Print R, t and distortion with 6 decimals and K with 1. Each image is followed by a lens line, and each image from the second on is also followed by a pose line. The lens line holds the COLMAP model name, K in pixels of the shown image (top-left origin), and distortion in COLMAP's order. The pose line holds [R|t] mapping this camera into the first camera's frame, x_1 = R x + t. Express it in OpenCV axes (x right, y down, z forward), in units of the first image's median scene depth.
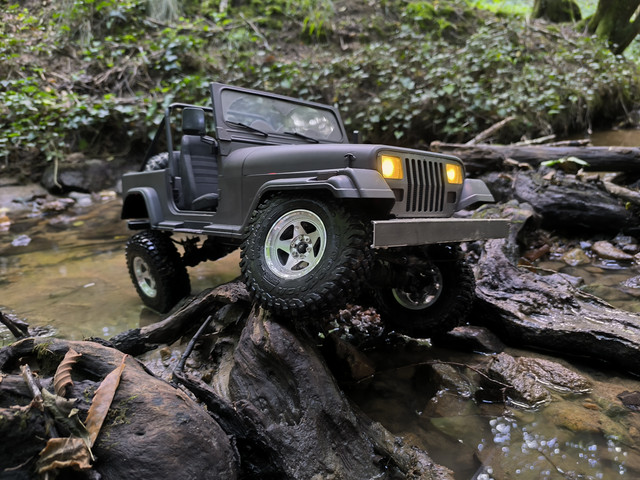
lens RADIAL K [[467.8, 0, 320.0], [0, 467.8, 240.0], [0, 0, 1]] dist [0.001428, 0.000092]
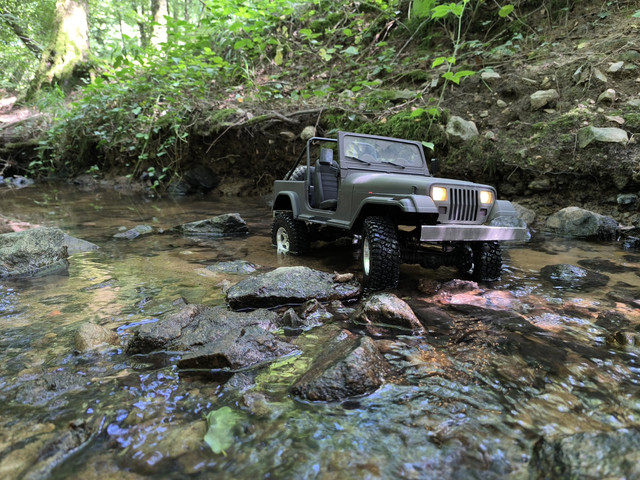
lens RADIAL K [[467.8, 0, 320.0], [0, 467.8, 240.0], [0, 0, 1]] dist [0.001428, 0.000092]
pose [[0.972435, 0.071246, -0.222024, 0.103563], [-0.064930, 0.997254, 0.035626, -0.018297], [0.223953, -0.020228, 0.974390, -0.660565]]
